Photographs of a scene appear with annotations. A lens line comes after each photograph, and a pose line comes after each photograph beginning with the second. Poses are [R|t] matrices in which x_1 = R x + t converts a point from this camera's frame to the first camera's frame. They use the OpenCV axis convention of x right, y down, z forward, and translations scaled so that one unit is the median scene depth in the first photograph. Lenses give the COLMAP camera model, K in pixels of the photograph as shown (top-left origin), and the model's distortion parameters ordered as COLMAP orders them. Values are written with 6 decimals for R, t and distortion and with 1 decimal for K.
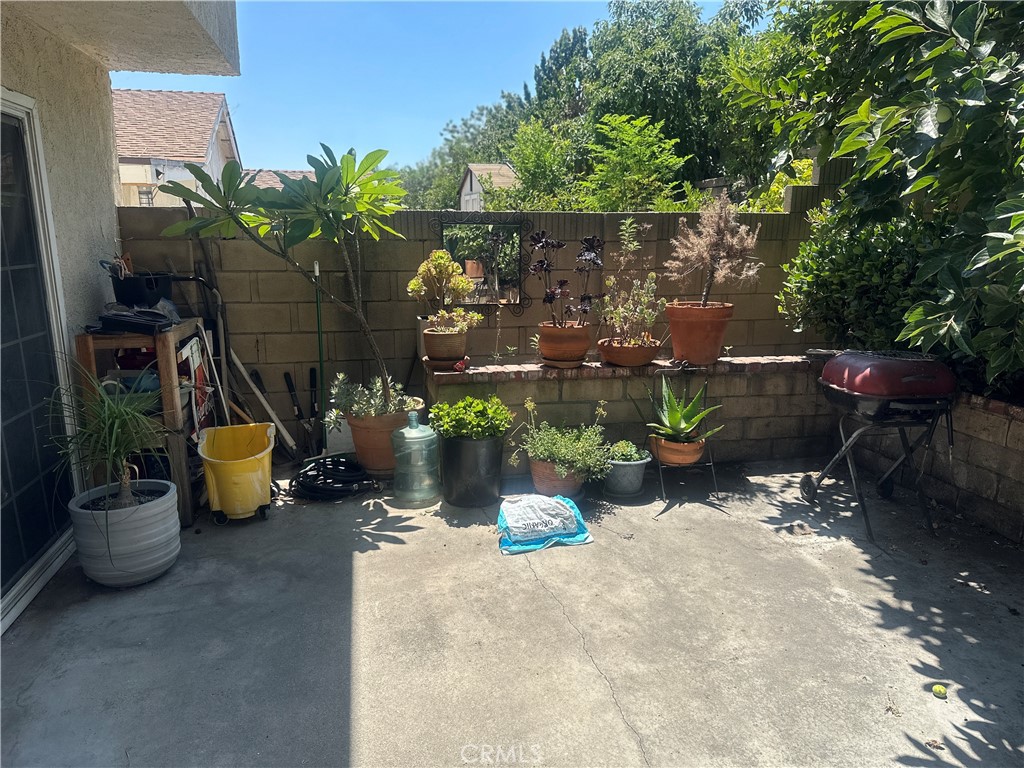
lens RADIAL K [[717.4, 0, 511.7], [0, 717.4, 380.9], [0, 0, 1]] dist [0.099136, -0.140147]
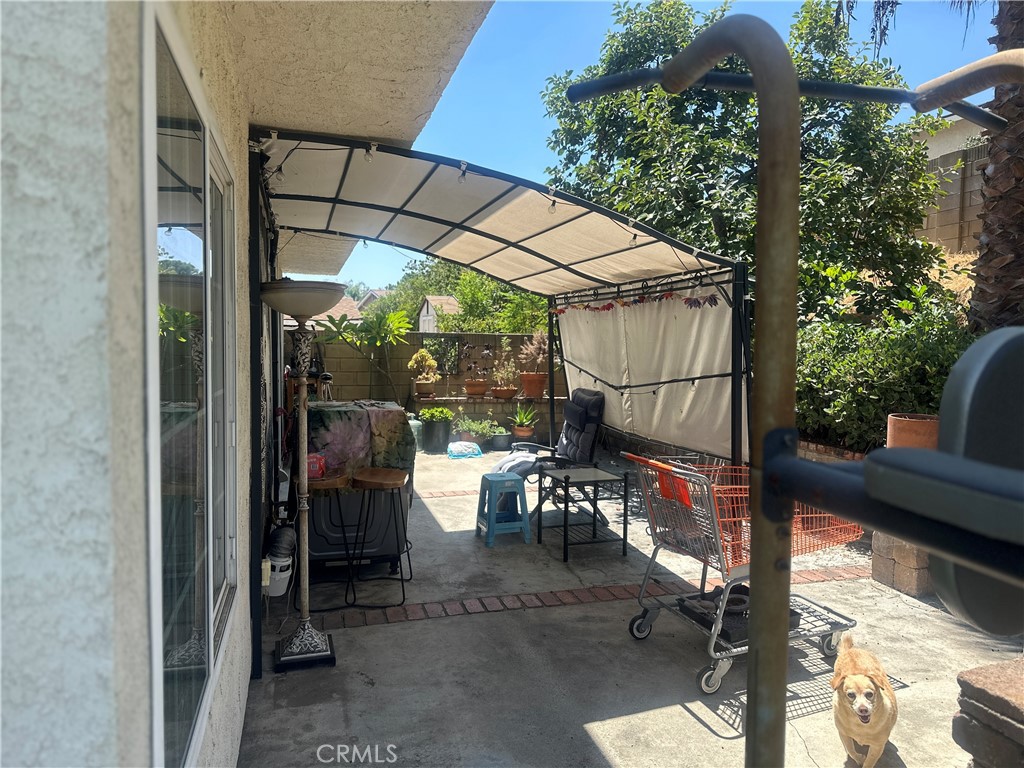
lens RADIAL K [[717.4, 0, 511.7], [0, 717.4, 380.9], [0, 0, 1]] dist [0.099136, -0.140147]
pose [[0.997148, 0.007129, 0.075134, 0.012137], [0.004322, 0.988502, -0.151148, 0.279765], [-0.075348, 0.151041, 0.985652, -1.328090]]
